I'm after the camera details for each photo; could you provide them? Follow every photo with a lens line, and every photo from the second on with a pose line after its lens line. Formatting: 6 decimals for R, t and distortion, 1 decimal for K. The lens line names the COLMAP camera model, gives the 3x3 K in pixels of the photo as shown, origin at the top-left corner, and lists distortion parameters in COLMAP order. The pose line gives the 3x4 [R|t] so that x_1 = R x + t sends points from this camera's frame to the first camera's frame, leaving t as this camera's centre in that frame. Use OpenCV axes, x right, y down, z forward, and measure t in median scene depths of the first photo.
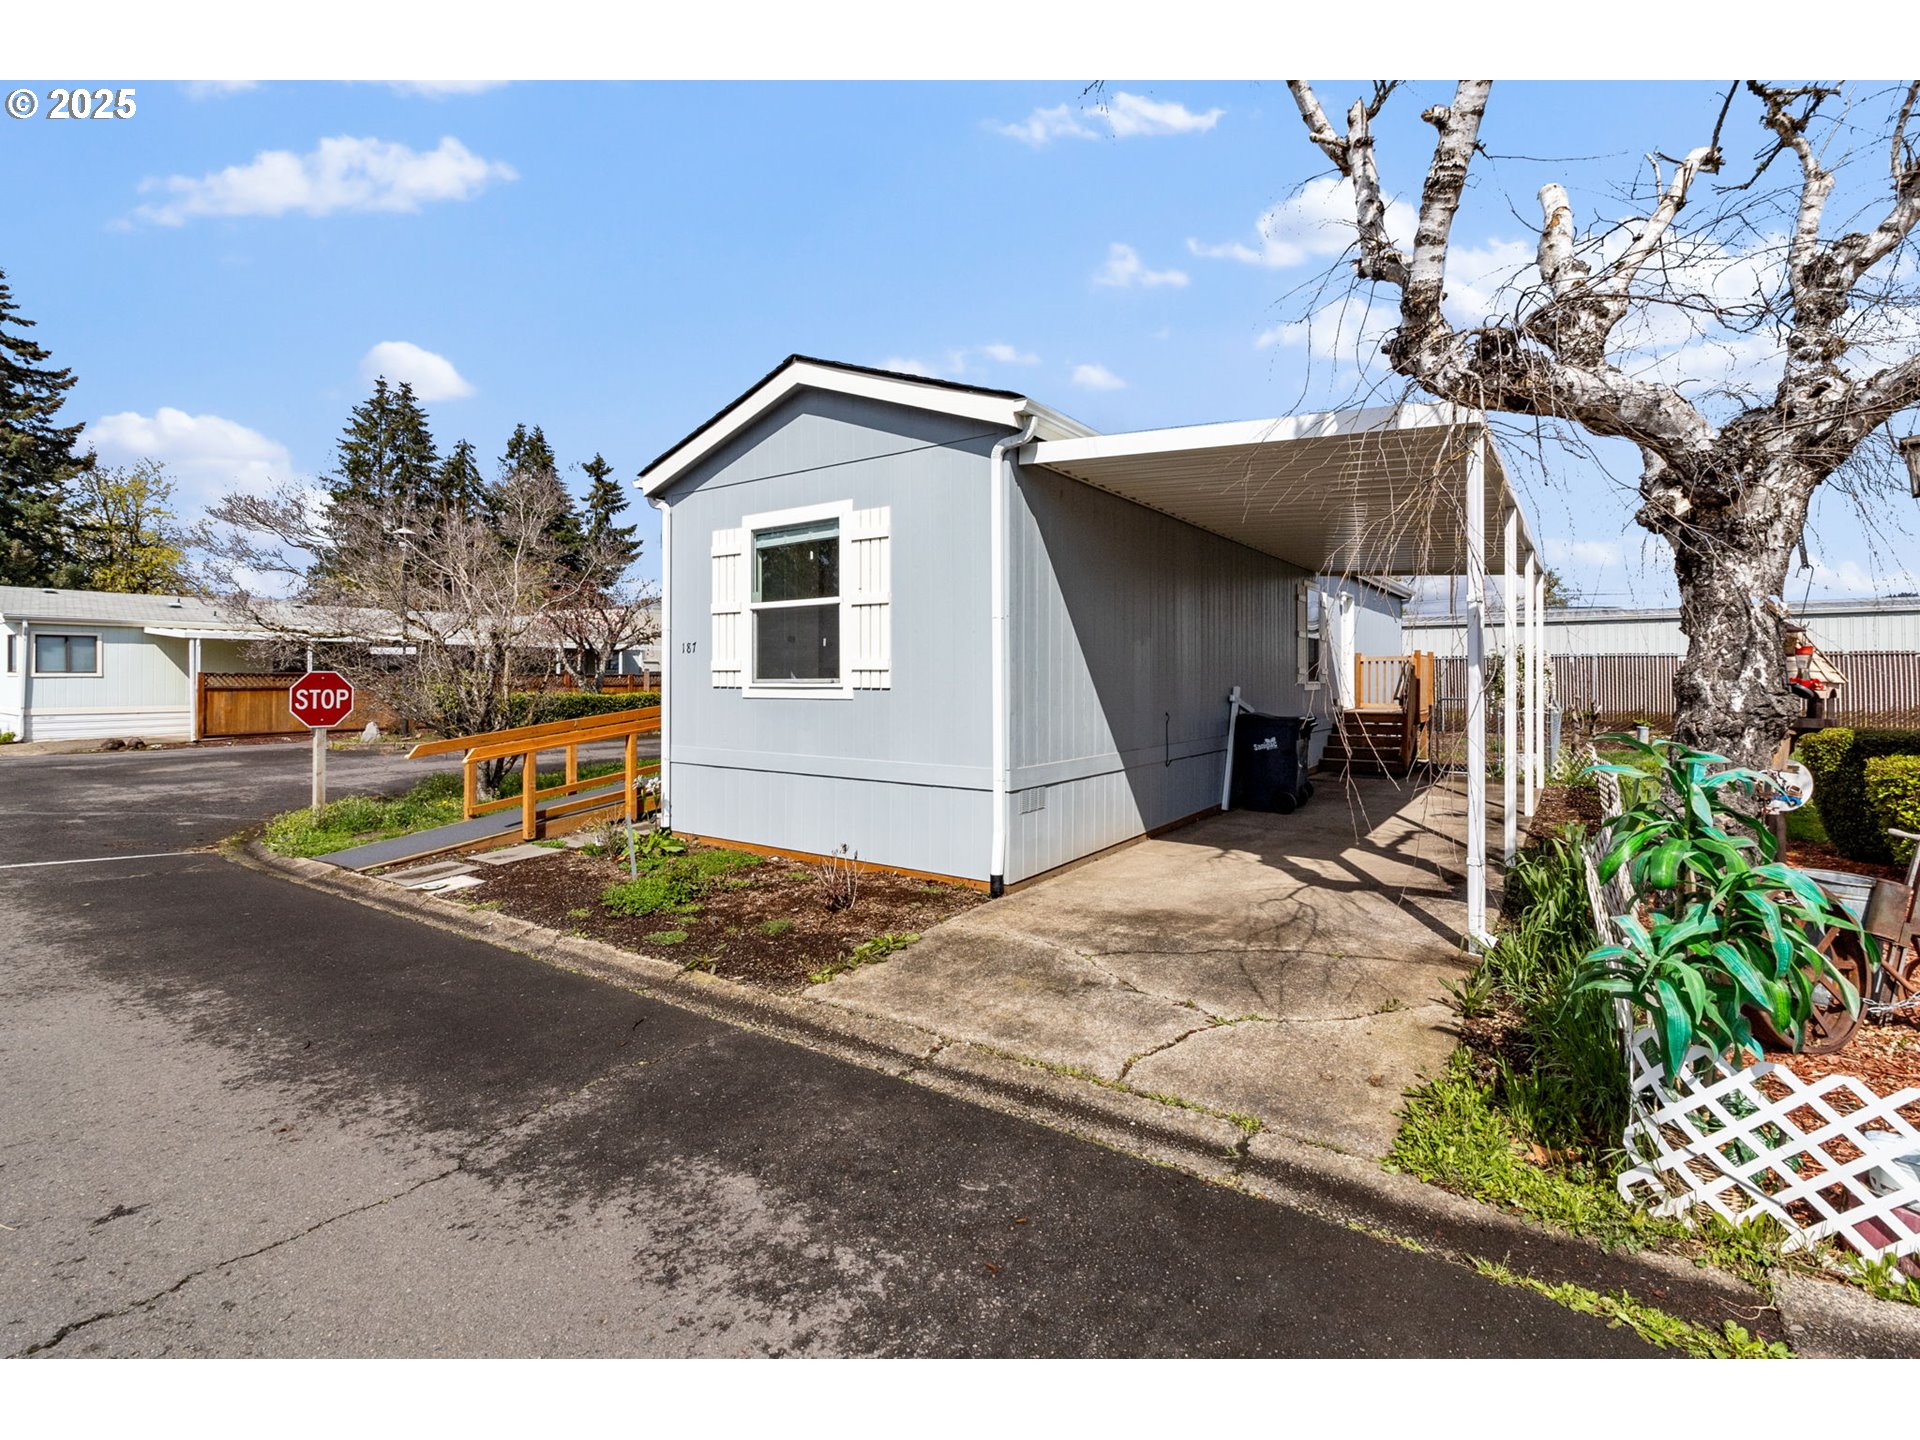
lens RADIAL K [[904.3, 0, 949.1], [0, 904.3, 684.6], [0, 0, 1]] dist [0.001348, 0.001257]
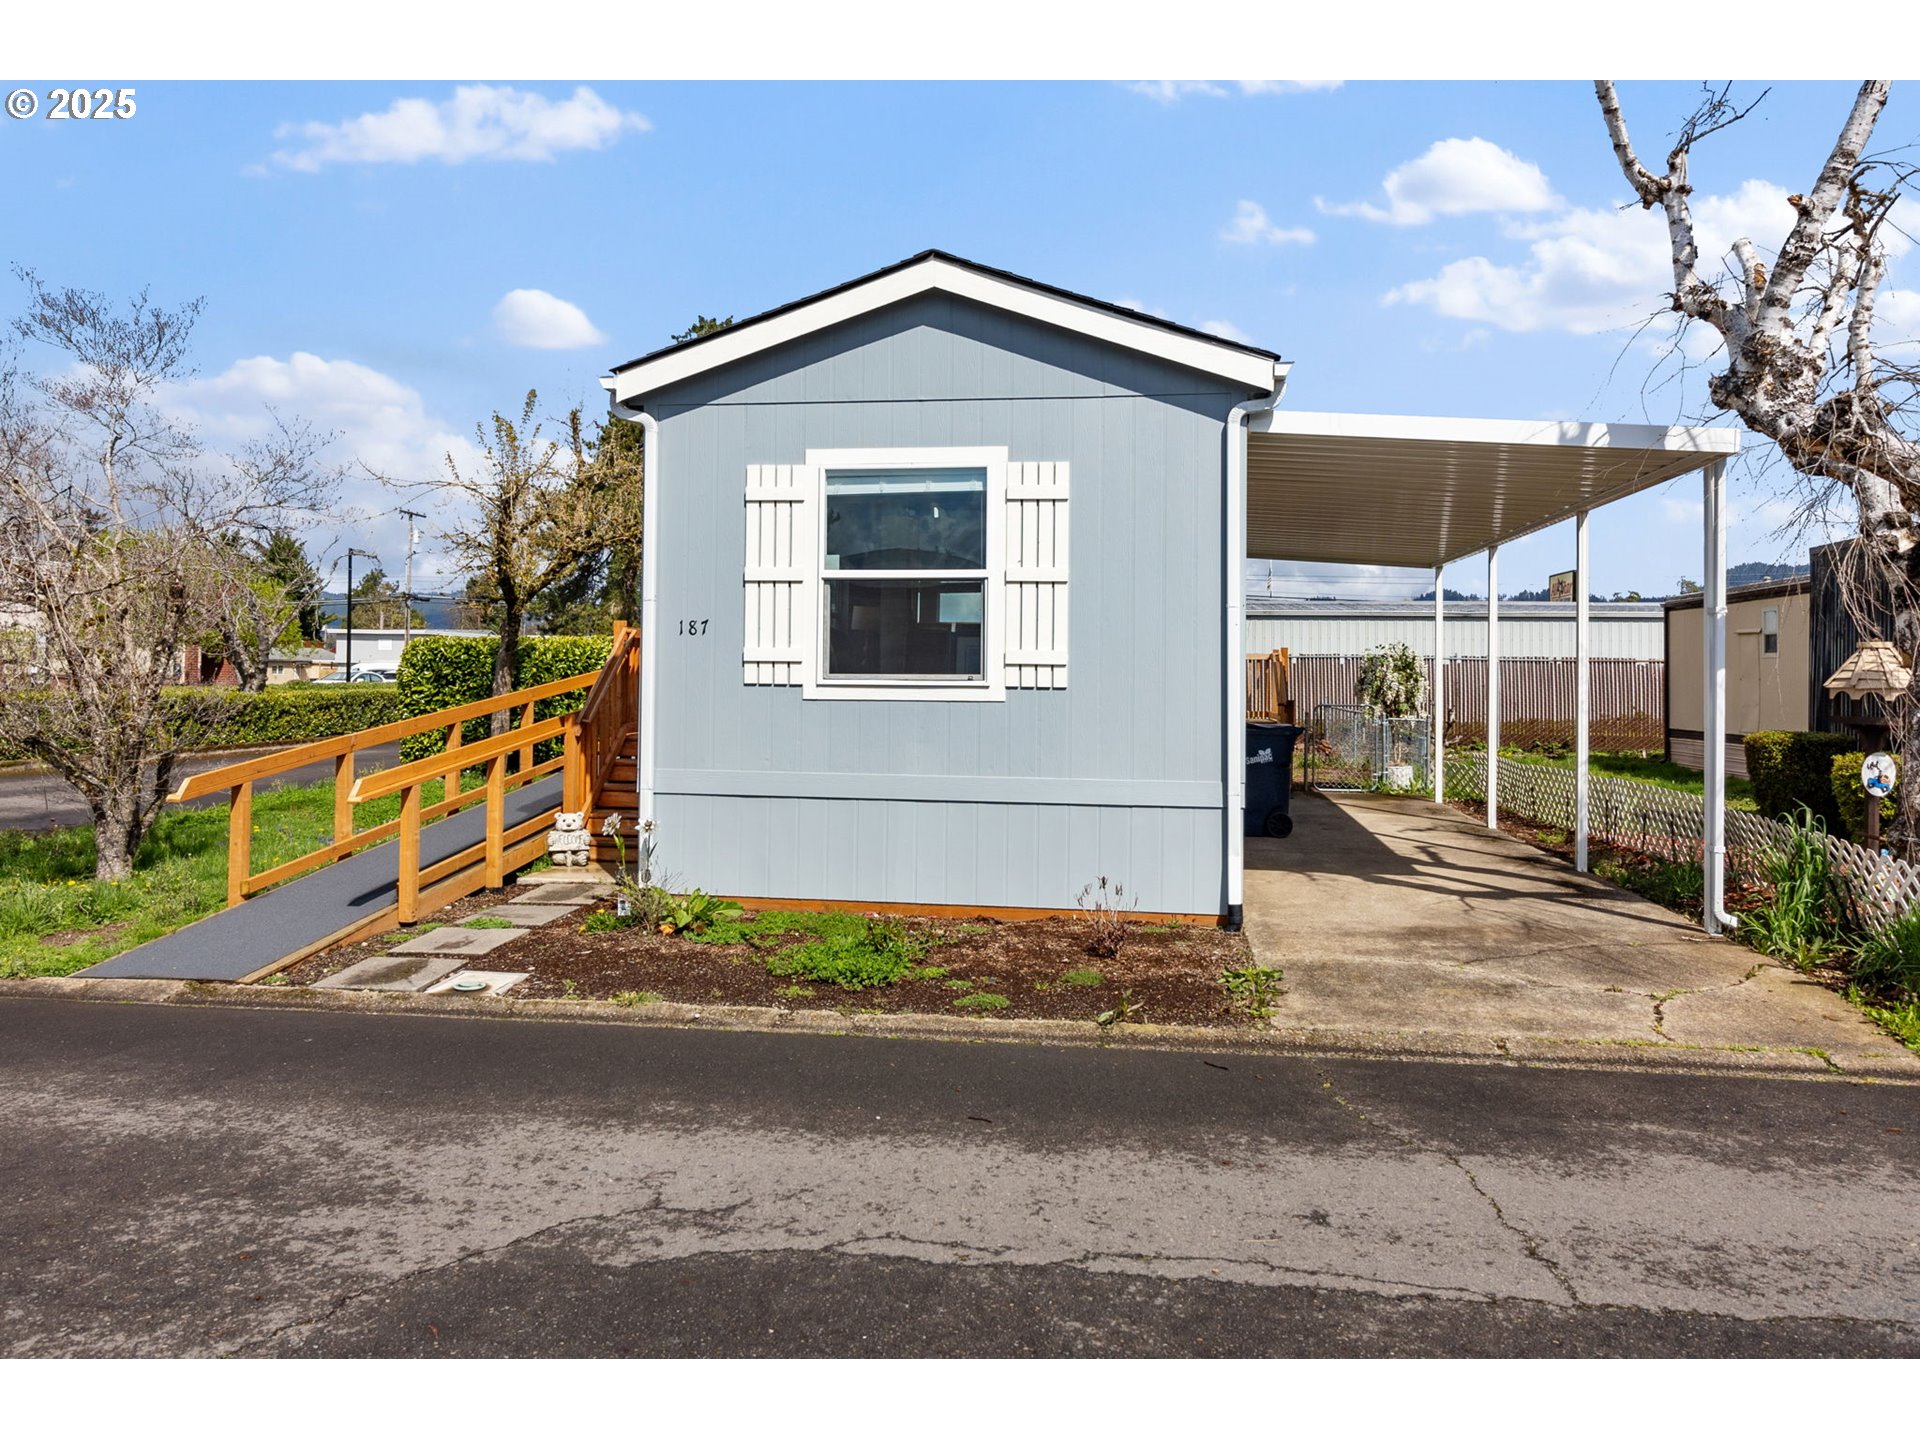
lens RADIAL K [[1407.6, 0, 960.1], [0, 1407.6, 672.7], [0, 0, 1]] dist [0.000970, 0.001219]
pose [[0.887786, 0.012496, 0.460087, -0.707043], [-0.008209, 0.999902, -0.011316, 0.005190], [-0.460183, 0.006270, 0.887802, -0.063906]]
